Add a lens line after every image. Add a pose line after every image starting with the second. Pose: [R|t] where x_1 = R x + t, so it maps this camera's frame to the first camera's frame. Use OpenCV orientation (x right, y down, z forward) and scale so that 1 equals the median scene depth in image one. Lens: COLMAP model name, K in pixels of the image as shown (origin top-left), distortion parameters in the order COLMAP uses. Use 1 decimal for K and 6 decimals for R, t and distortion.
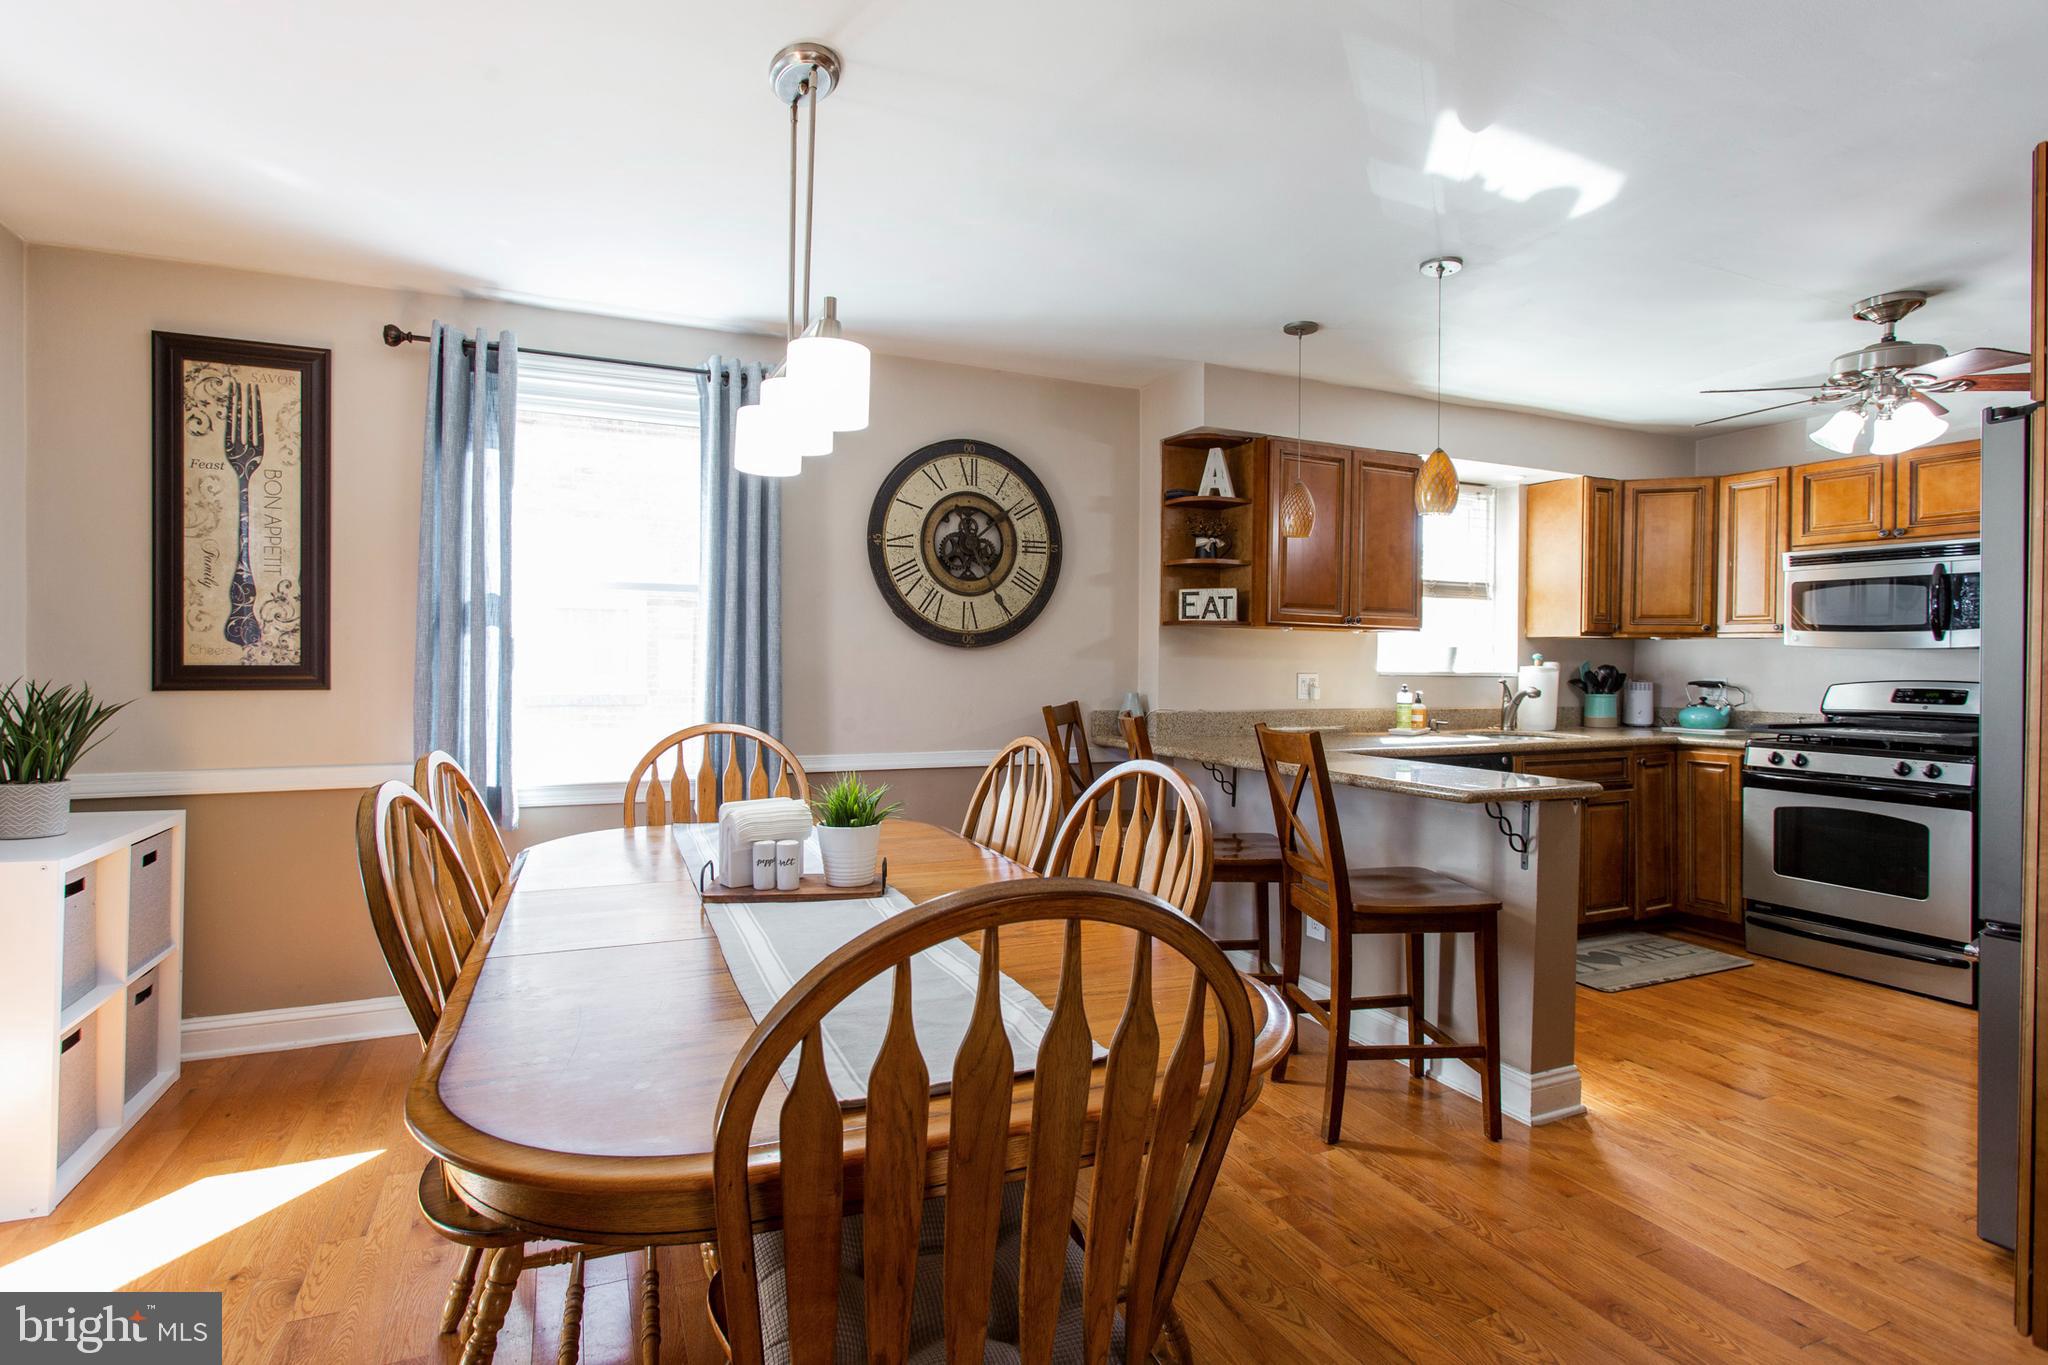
lens RADIAL K [[993.9, 0, 1014.4], [0, 993.9, 661.8], [0, 0, 1]] dist [0.000001, 0.001403]
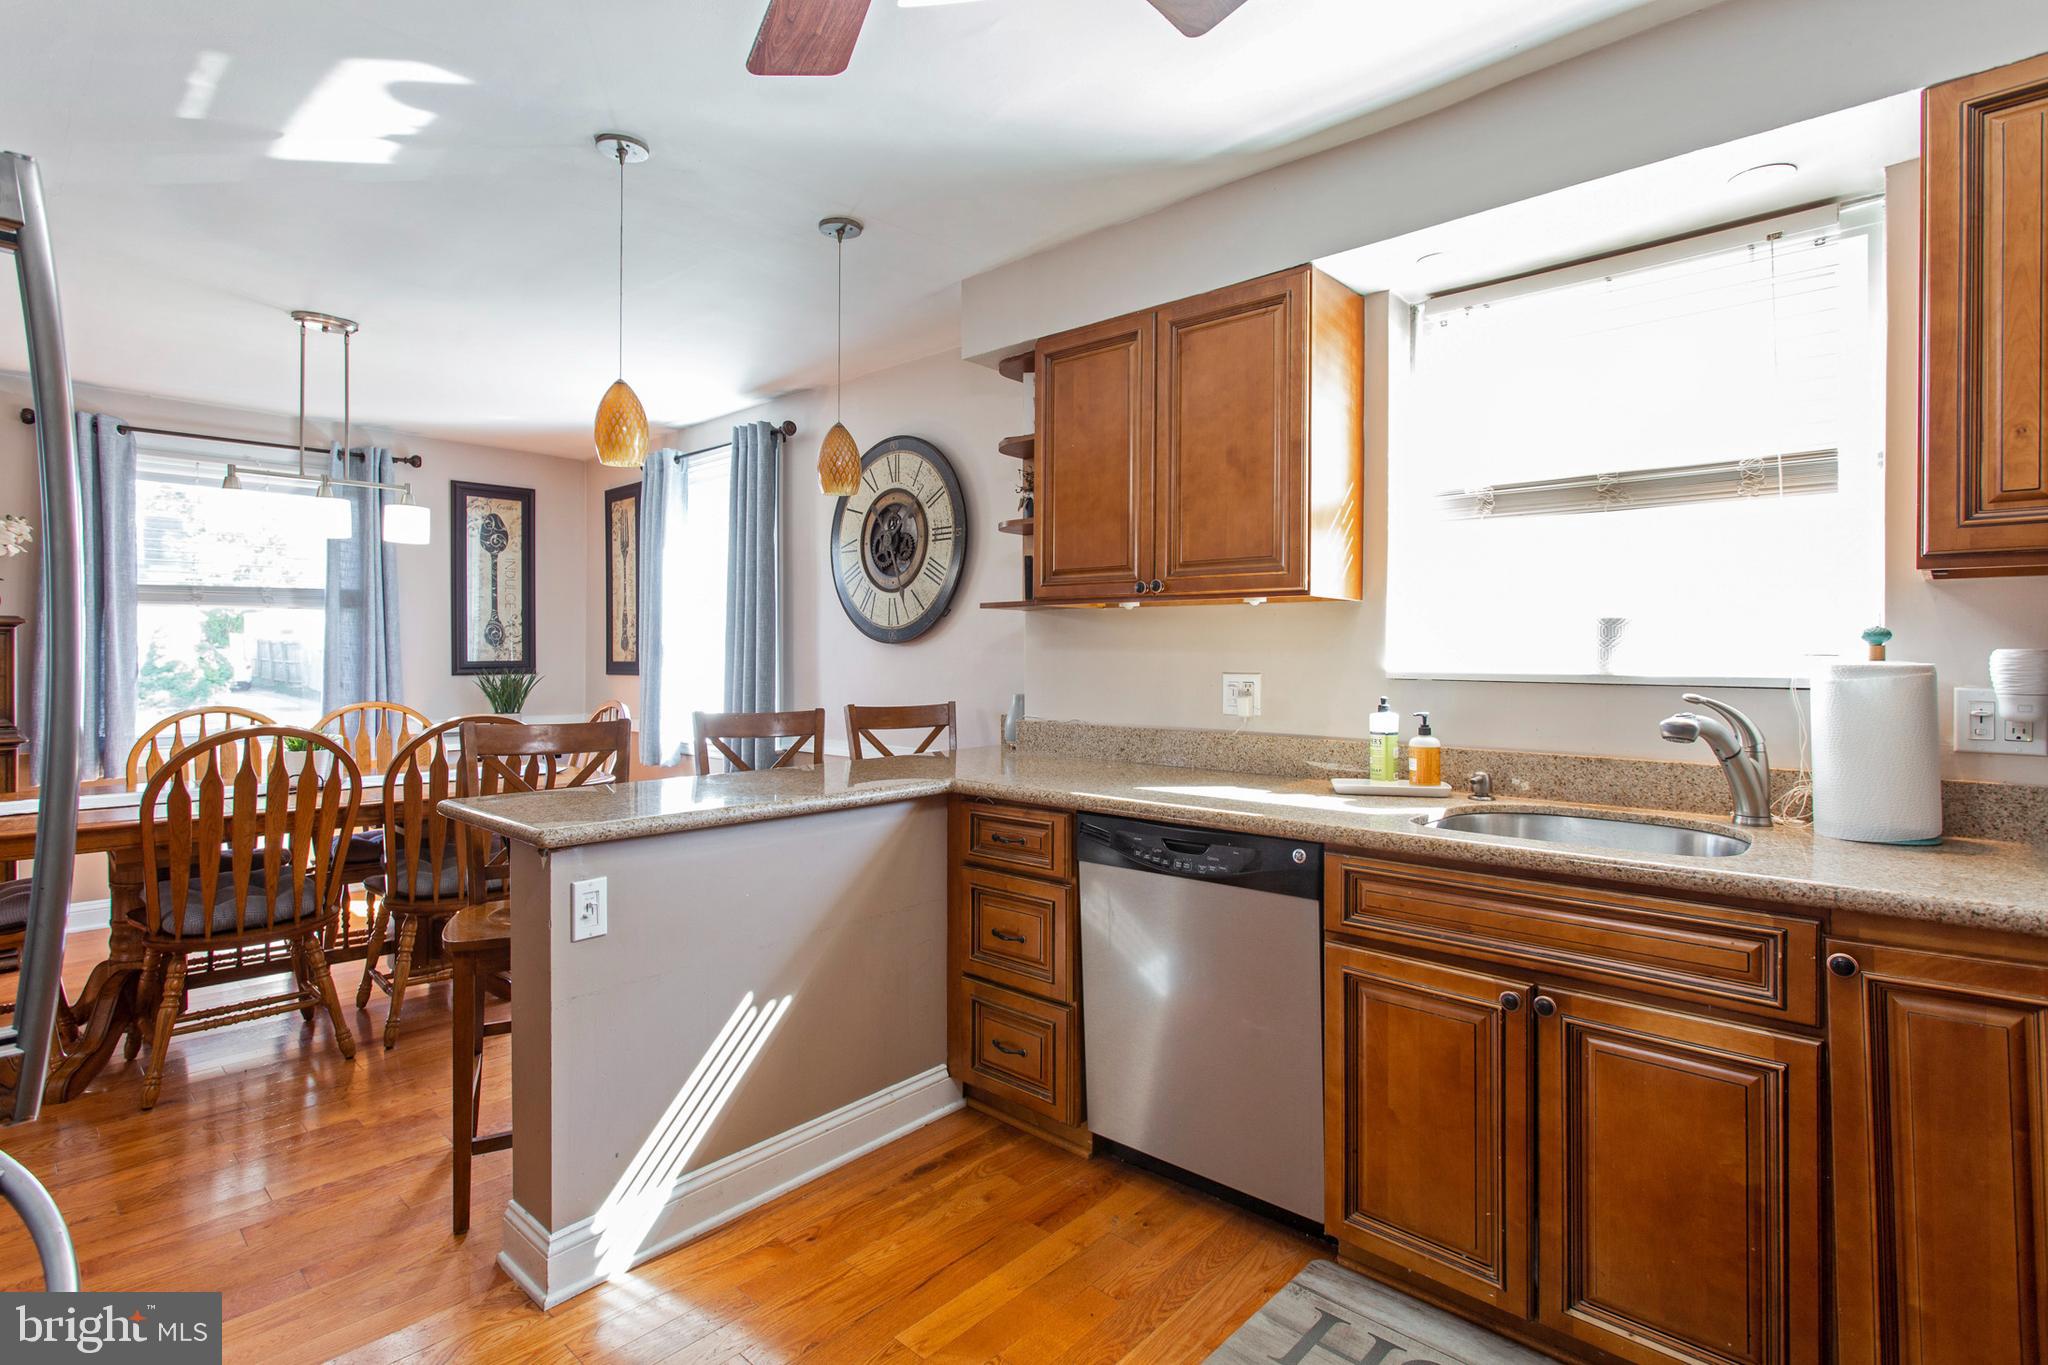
lens RADIAL K [[982.9, 0, 1003.2], [0, 982.9, 652.0], [0, 0, 1]] dist [0.002893, 0.001211]
pose [[0.397908, -0.012970, -0.917334, 0.865399], [0.000434, 0.999903, -0.013949, 0.007318], [0.917425, 0.005153, 0.397874, 0.675655]]
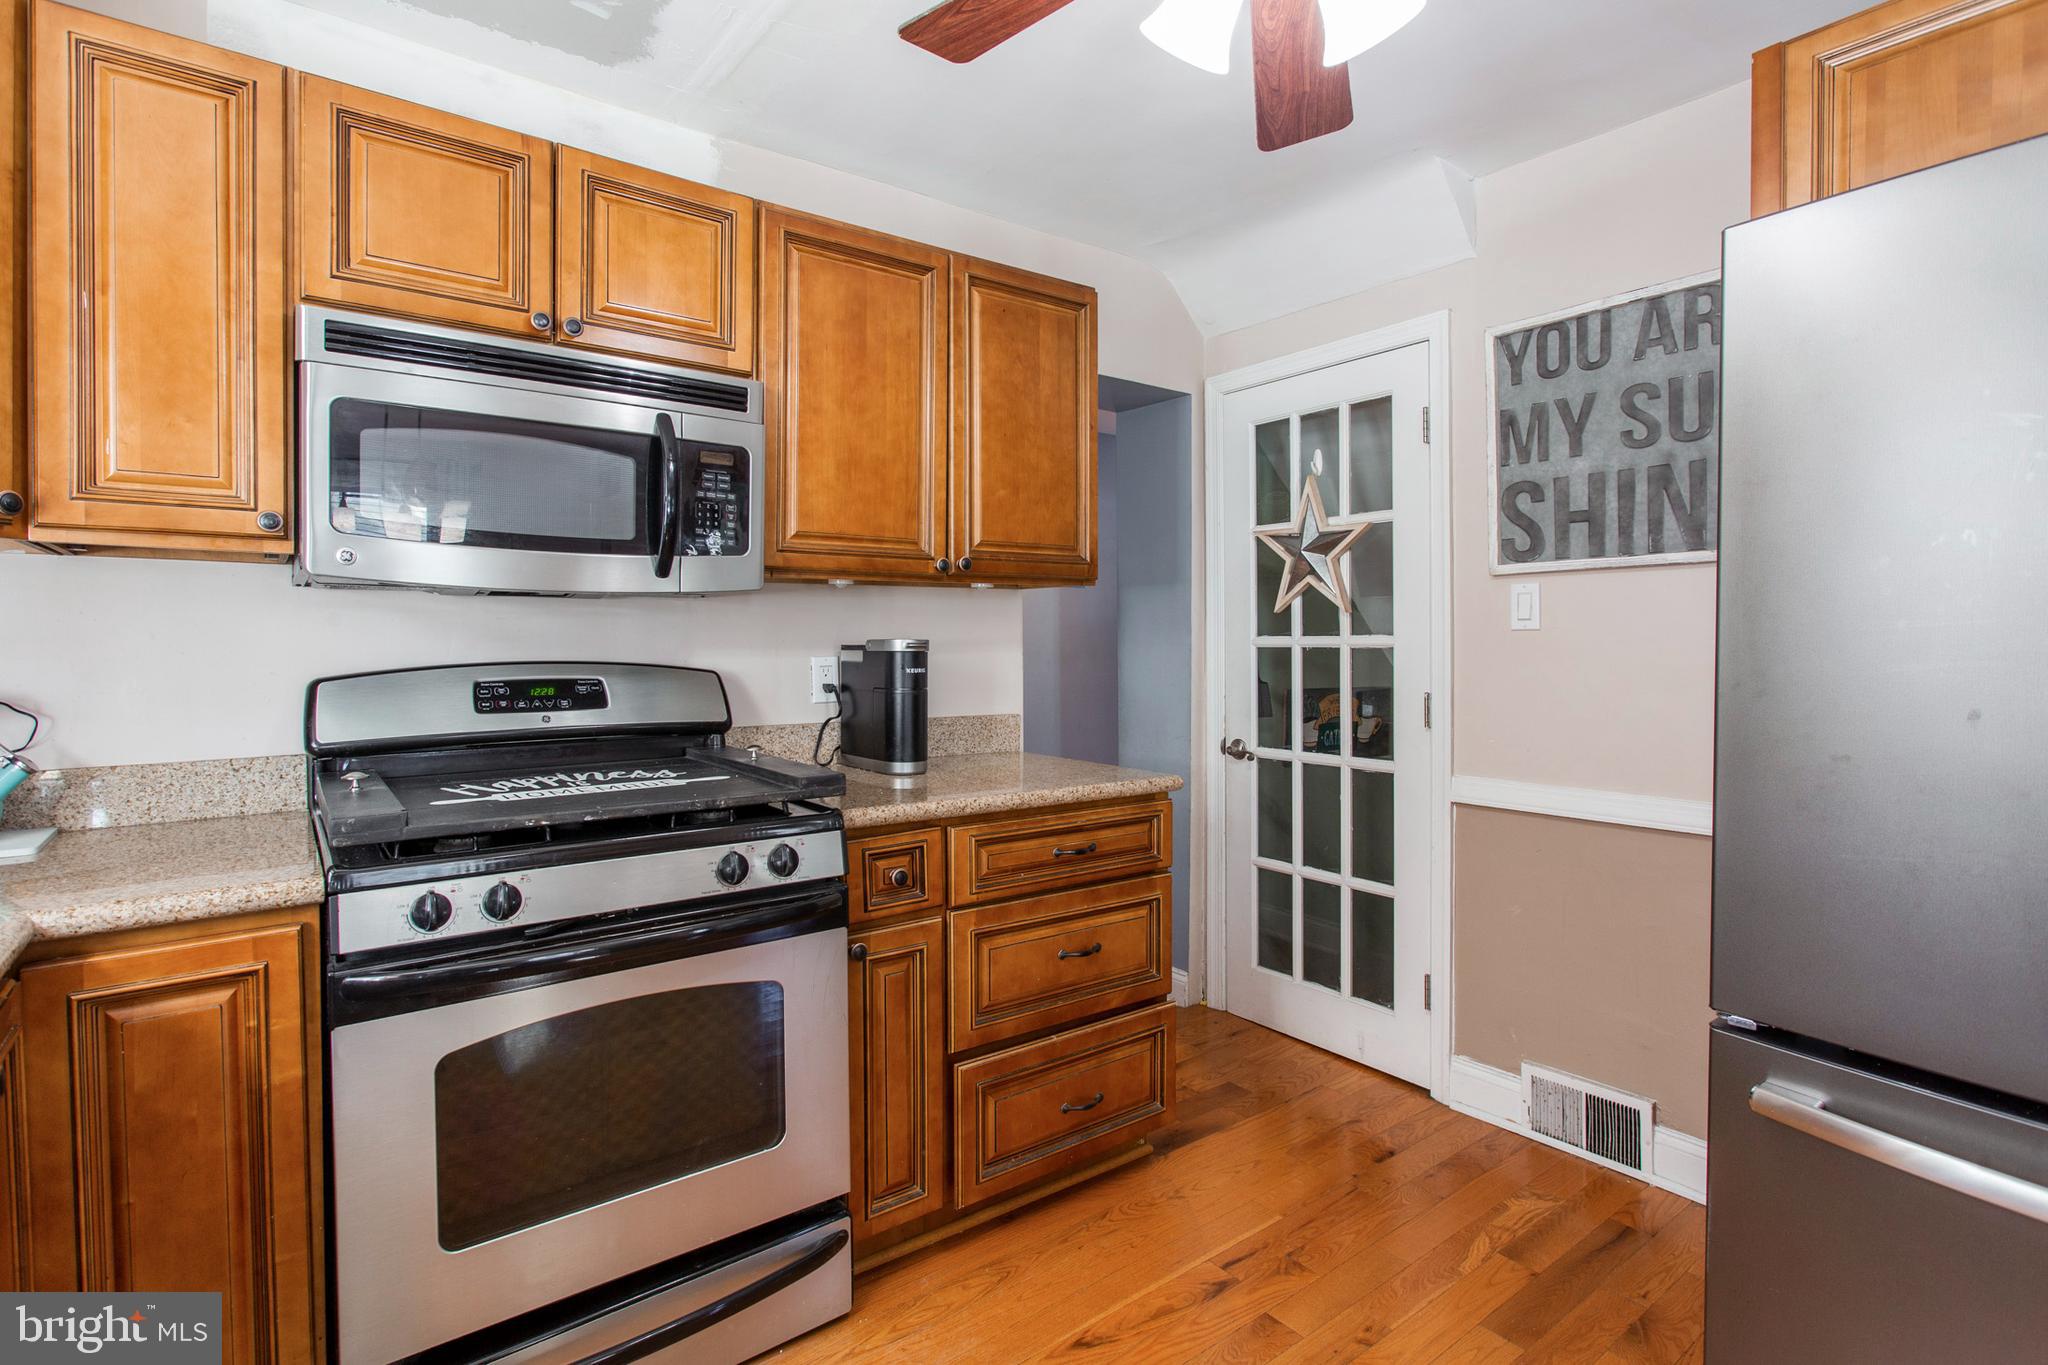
lens RADIAL K [[1010.4, 0, 1021.5], [0, 1010.4, 652.0], [0, 0, 1]] dist [-0.005835, 0.000293]
pose [[-0.224640, -0.023692, 0.974154, 0.399142], [0.001687, 0.999693, 0.024702, 0.002610], [-0.974440, 0.007193, -0.224531, 0.890662]]
